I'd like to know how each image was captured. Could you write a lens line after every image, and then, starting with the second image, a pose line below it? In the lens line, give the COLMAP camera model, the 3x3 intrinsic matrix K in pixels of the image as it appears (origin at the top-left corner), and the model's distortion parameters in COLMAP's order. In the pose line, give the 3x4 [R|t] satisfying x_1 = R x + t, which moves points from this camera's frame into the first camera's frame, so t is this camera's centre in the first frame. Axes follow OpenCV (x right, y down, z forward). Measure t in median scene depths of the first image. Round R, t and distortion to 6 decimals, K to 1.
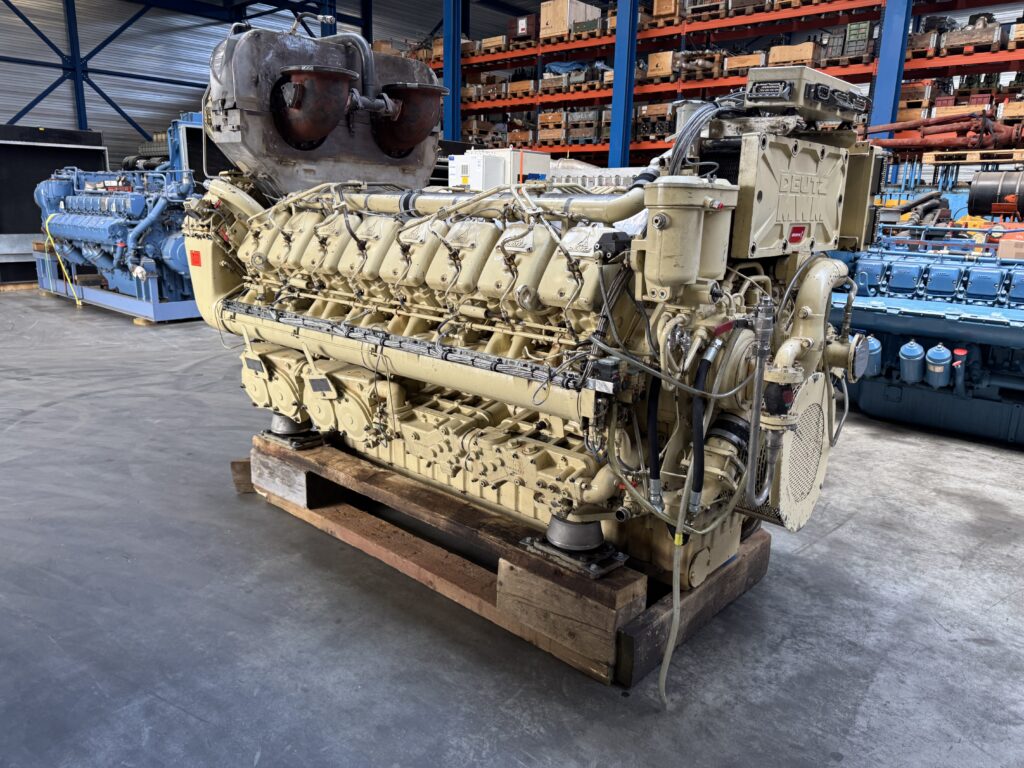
lens RADIAL K [[727.8, 0, 512.0], [0, 727.8, 384.0], [0, 0, 1]] dist [0.049564, -0.042929]
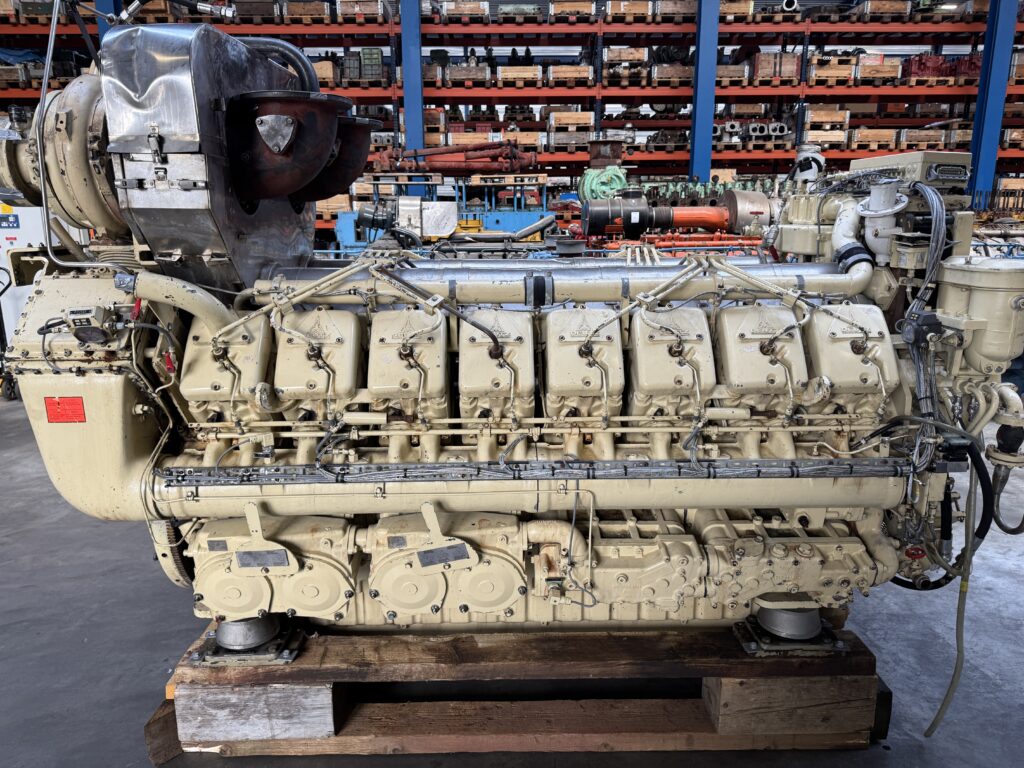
lens RADIAL K [[747.5, 0, 512.2], [0, 747.5, 397.0], [0, 0, 1]] dist [-0.001824, -0.005502]
pose [[0.734813, -0.190574, 0.650947, -0.507336], [0.187212, 0.979421, 0.075408, -0.147314], [-0.651922, 0.066454, 0.755369, 0.318686]]
